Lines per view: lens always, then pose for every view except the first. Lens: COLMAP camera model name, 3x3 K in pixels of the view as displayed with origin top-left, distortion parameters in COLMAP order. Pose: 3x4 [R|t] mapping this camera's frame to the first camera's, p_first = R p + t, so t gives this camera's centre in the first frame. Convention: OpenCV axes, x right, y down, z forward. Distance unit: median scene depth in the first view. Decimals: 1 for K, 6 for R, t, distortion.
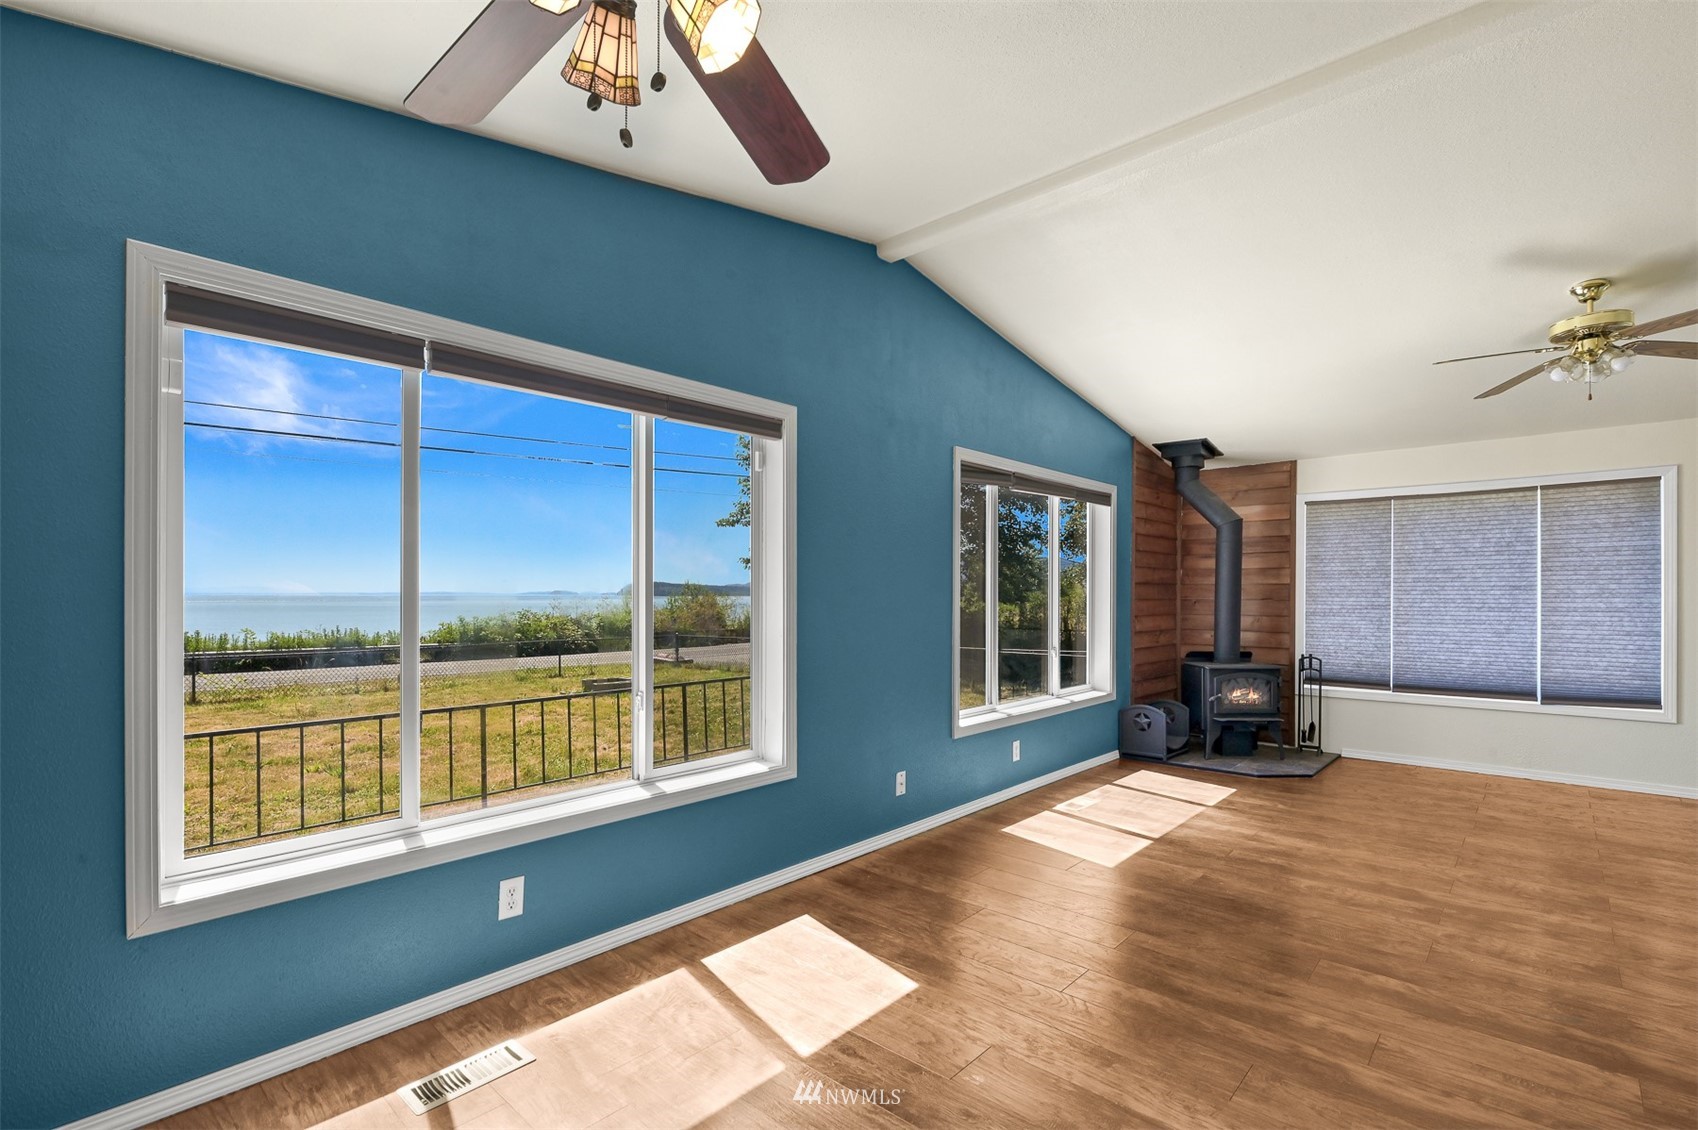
lens RADIAL K [[756.7, 0, 862.3], [0, 756.7, 597.6], [0, 0, 1]] dist [0.002883, -0.003724]
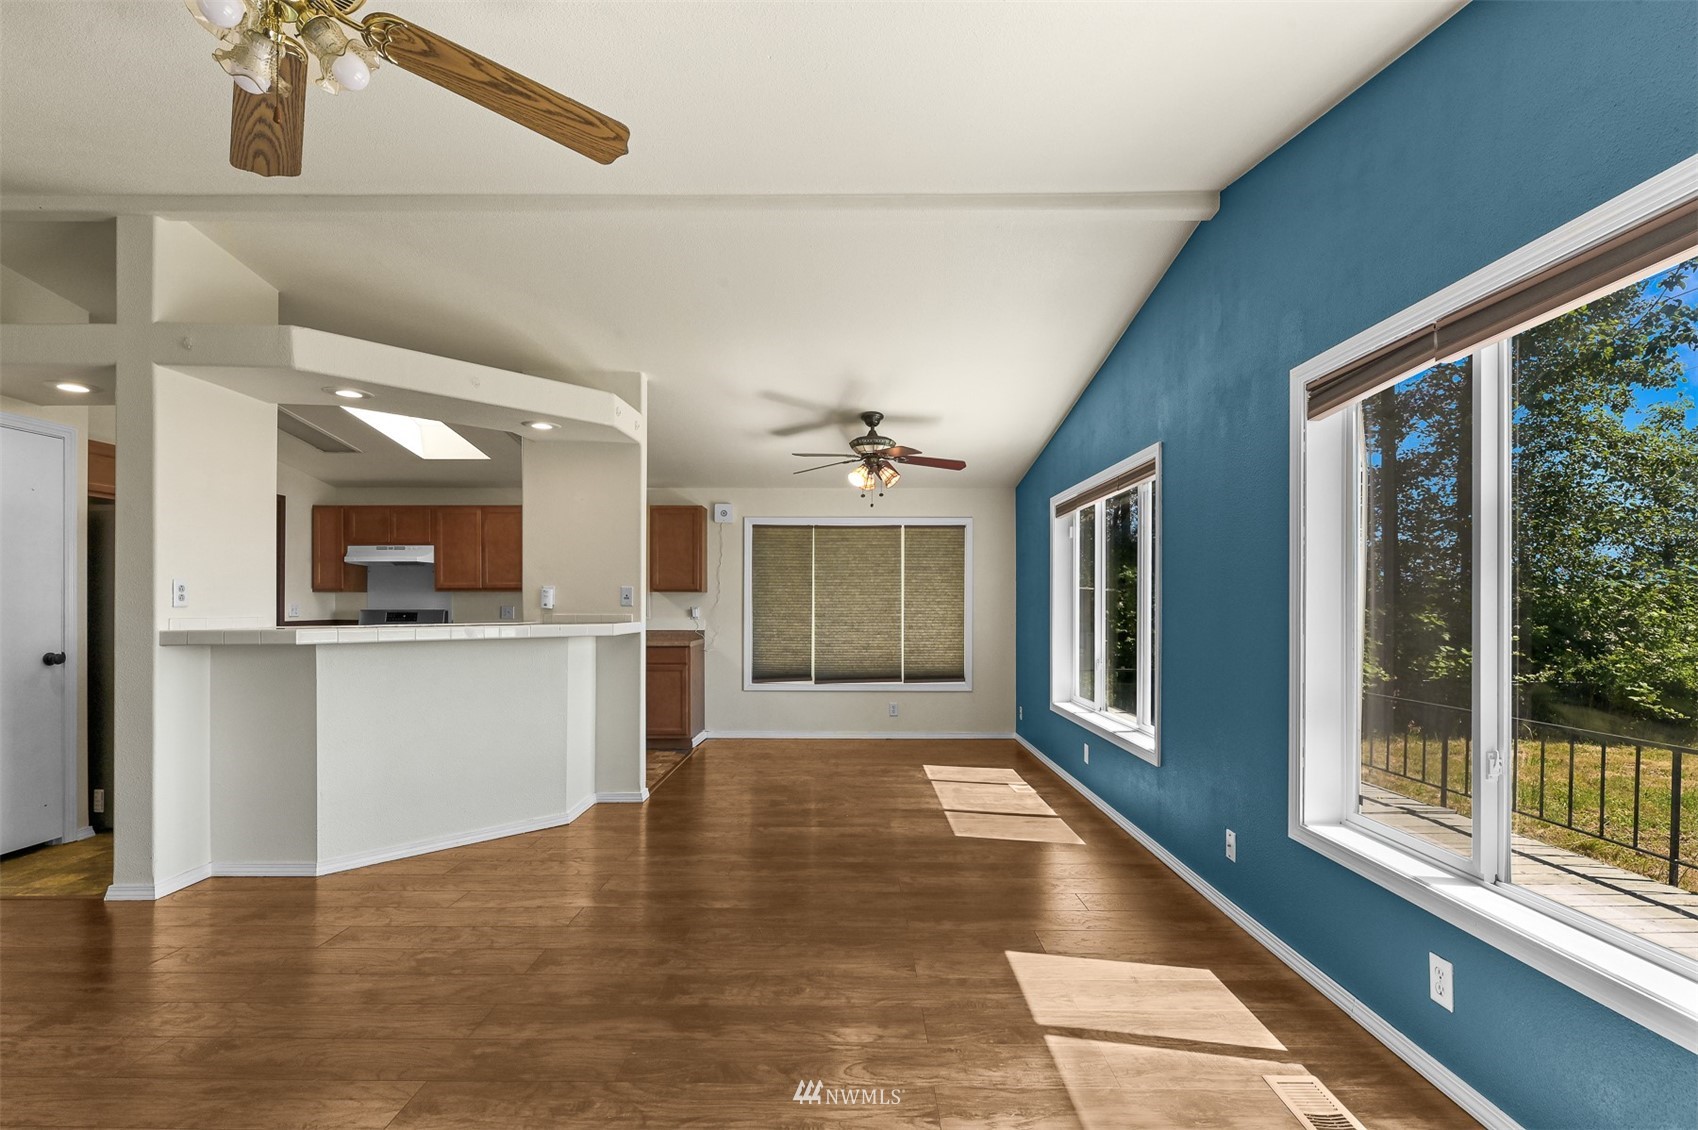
lens RADIAL K [[794.0, 0, 843.9], [0, 794.0, 605.4], [0, 0, 1]] dist [0.004281, -0.001069]
pose [[-0.746755, -0.000132, -0.665099, 0.676336], [-0.005199, 0.999971, 0.005638, -0.005956], [0.665079, 0.007668, -0.746734, 1.008232]]
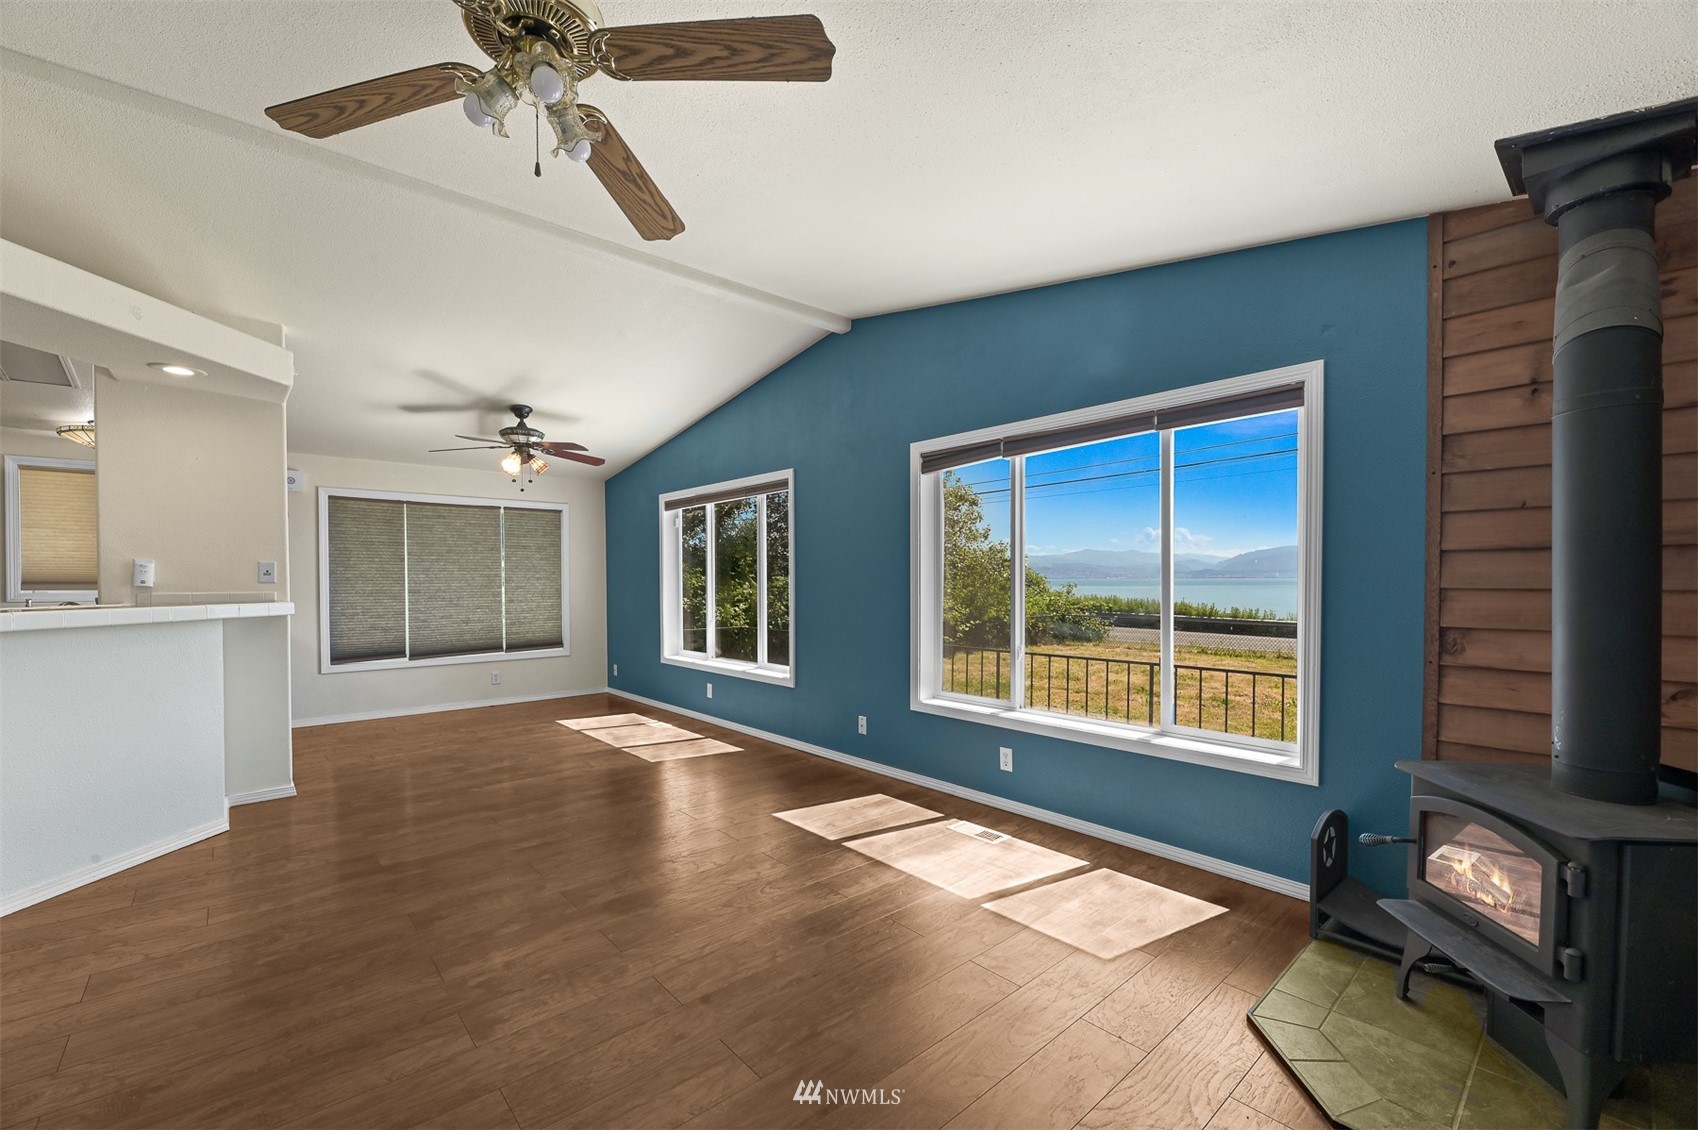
lens RADIAL K [[698.6, 0, 851.1], [0, 698.6, 591.8], [0, 0, 1]] dist [0.000910, -0.003796]
pose [[-0.107377, 0.018195, -0.994052, 0.921913], [-0.001225, 0.999829, 0.018433, -0.003399], [0.994218, 0.003197, -0.107337, 0.827781]]
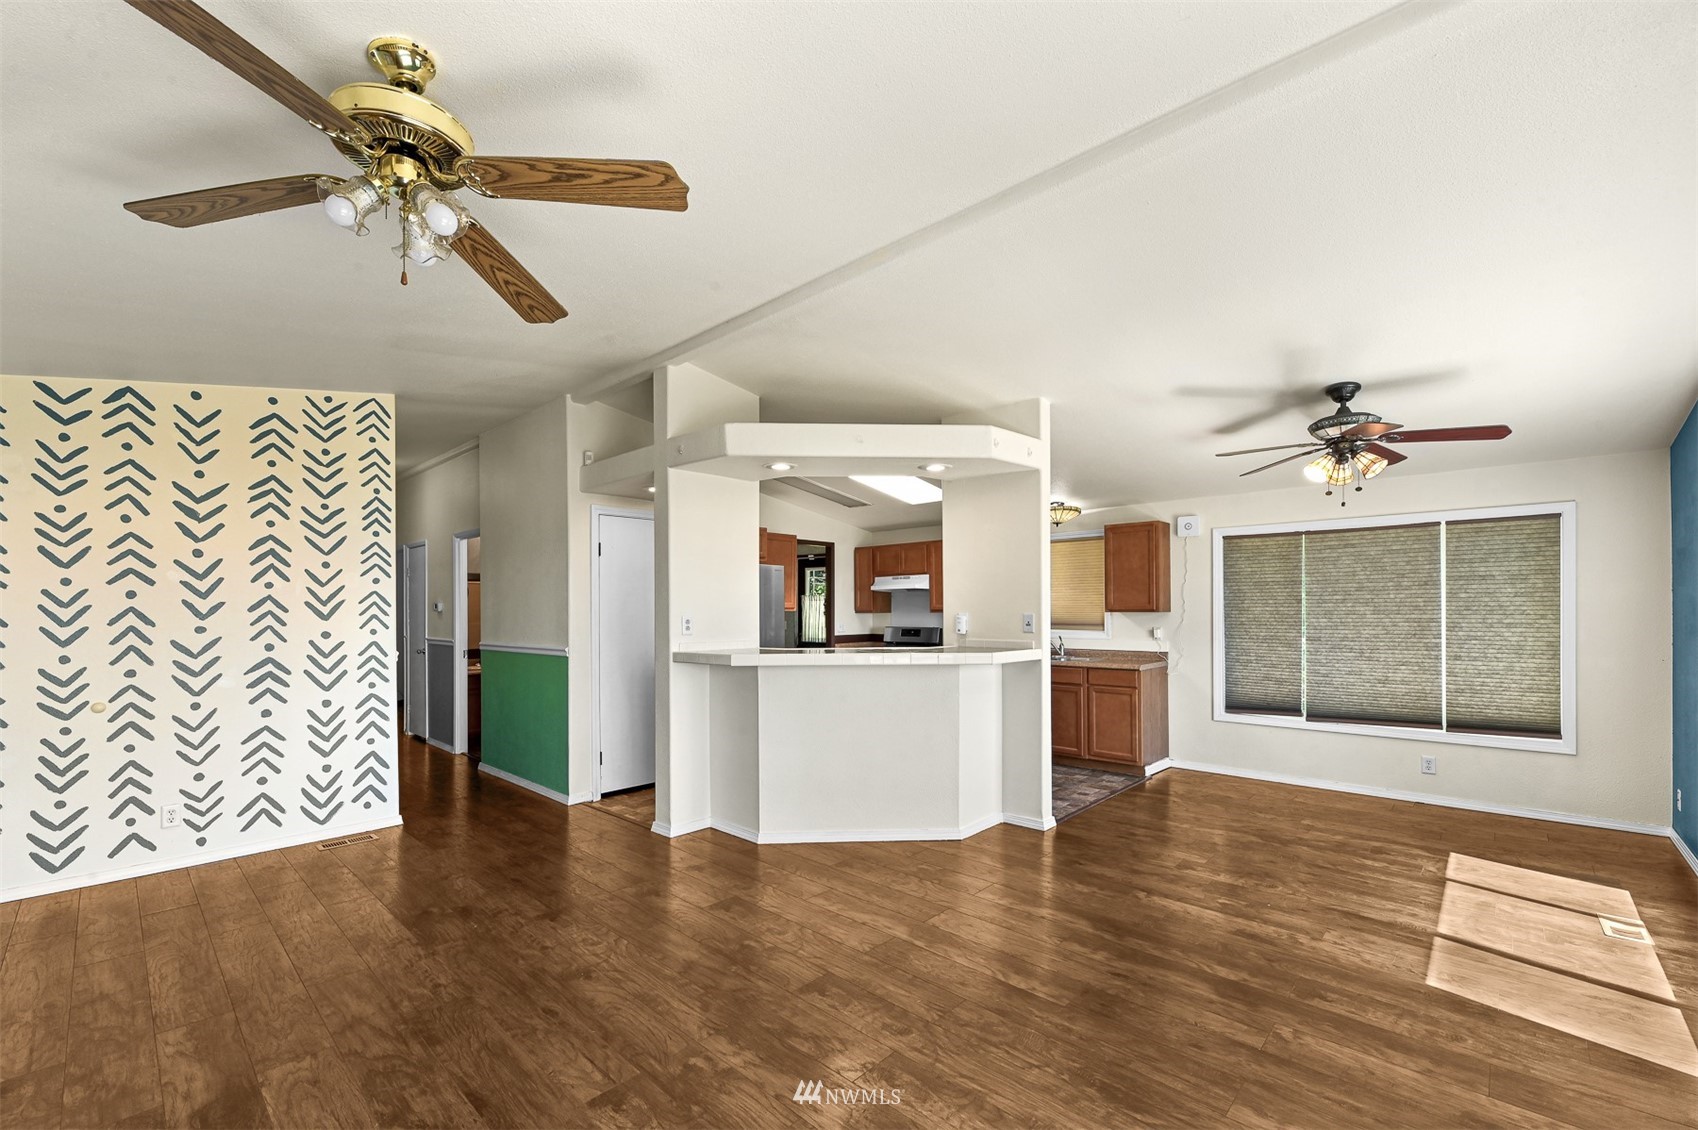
lens RADIAL K [[698.6, 0, 843.2], [0, 698.6, 610.3], [0, 0, 1]] dist [0.000910, -0.003796]
pose [[-0.999797, 0.004690, 0.019598, 0.438977], [0.004766, 0.999981, 0.003804, -0.029998], [-0.019579, 0.003897, -0.999801, 0.968897]]
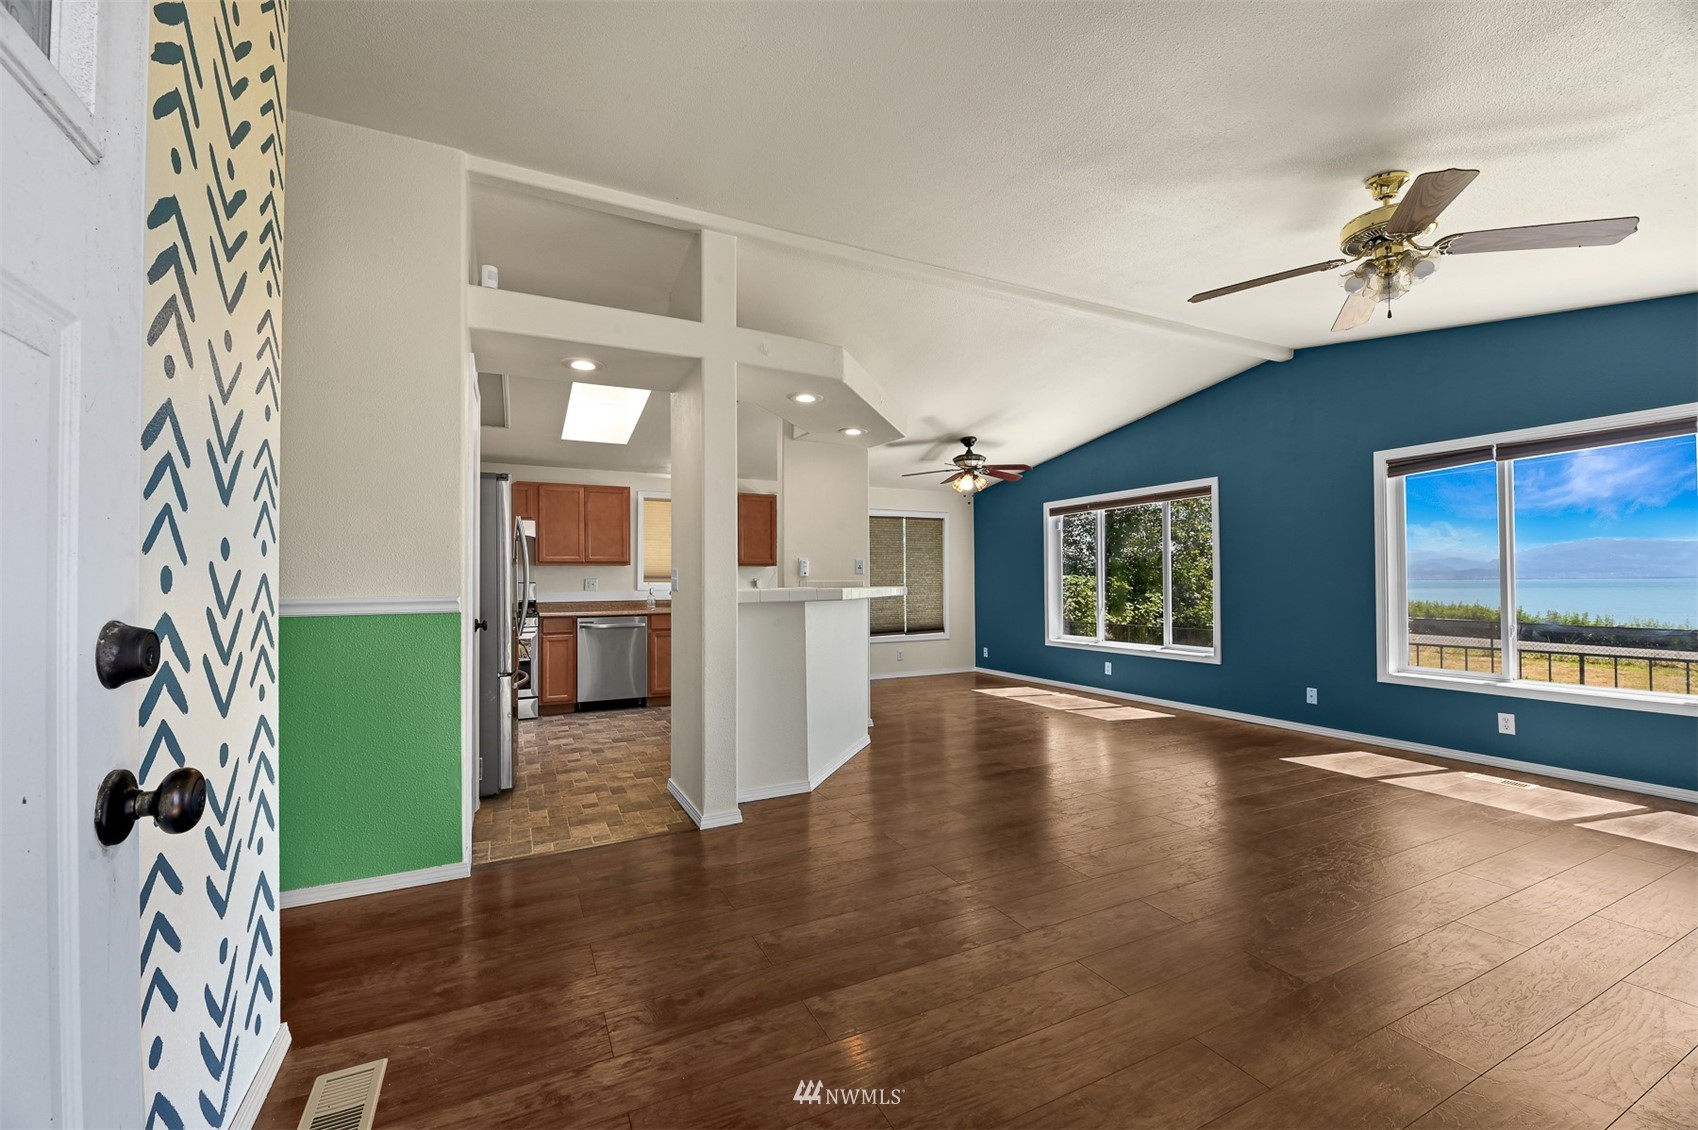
lens RADIAL K [[689.5, 0, 838.2], [0, 689.5, 571.6], [0, 0, 1]] dist [-0.003353, -0.001094]
pose [[-0.372887, -0.013685, -0.927776, 1.240205], [0.002200, 0.999875, -0.015633, 0.014269], [0.927874, -0.007870, -0.372811, 0.479273]]
